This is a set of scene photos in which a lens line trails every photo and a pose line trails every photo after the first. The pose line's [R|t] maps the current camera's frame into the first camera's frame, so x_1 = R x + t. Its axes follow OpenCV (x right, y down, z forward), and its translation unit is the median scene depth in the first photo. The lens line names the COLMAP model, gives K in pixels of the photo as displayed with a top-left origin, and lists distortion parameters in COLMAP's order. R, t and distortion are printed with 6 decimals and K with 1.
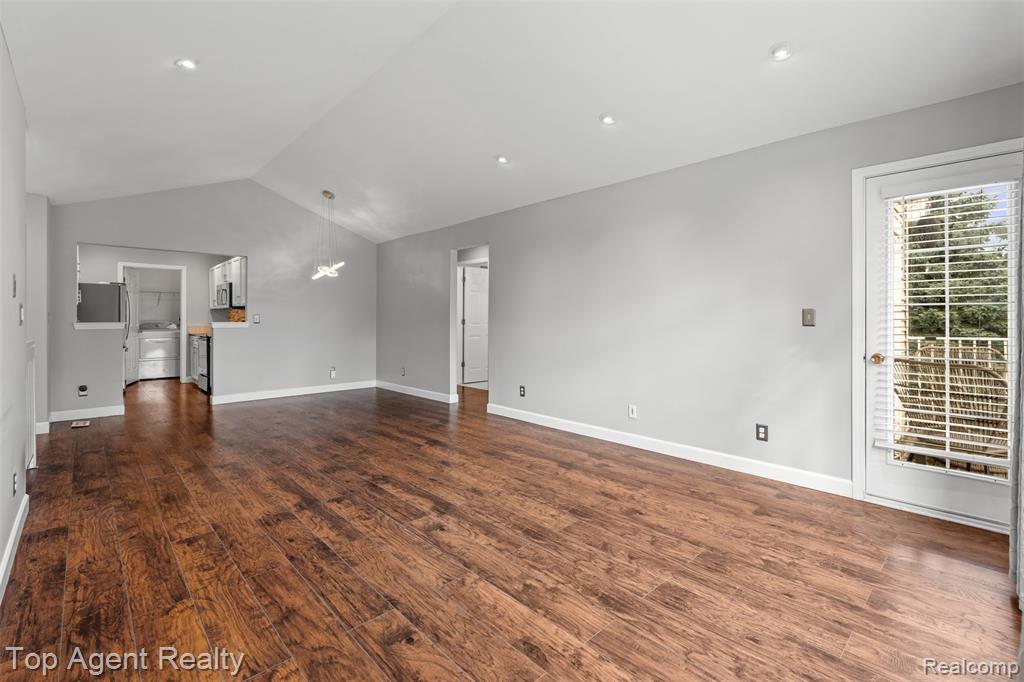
lens RADIAL K [[456.5, 0, 513.4], [0, 456.5, 317.7], [0, 0, 1]] dist [0.000927, 0.000163]
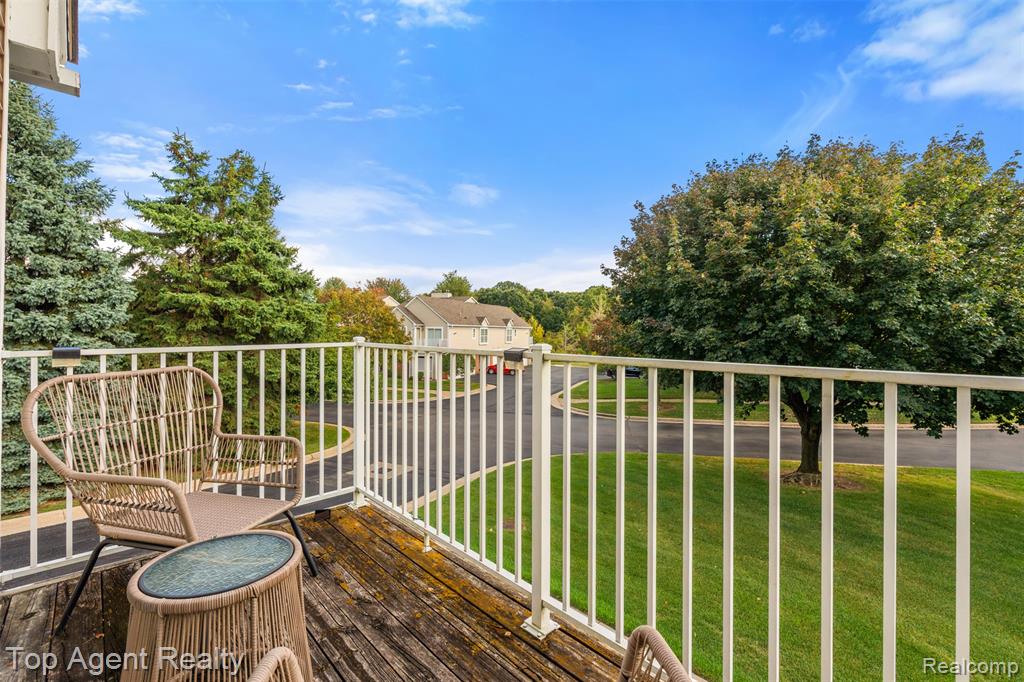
lens RADIAL K [[450.4, 0, 512.0], [0, 450.4, 341.0], [0, 0, 1]] dist [-0.000297, -0.000508]
pose [[0.005638, -0.020205, 0.999780, 0.507318], [-0.005254, 0.999781, 0.020234, 0.023793], [-0.999970, -0.005367, 0.005531, 0.589600]]
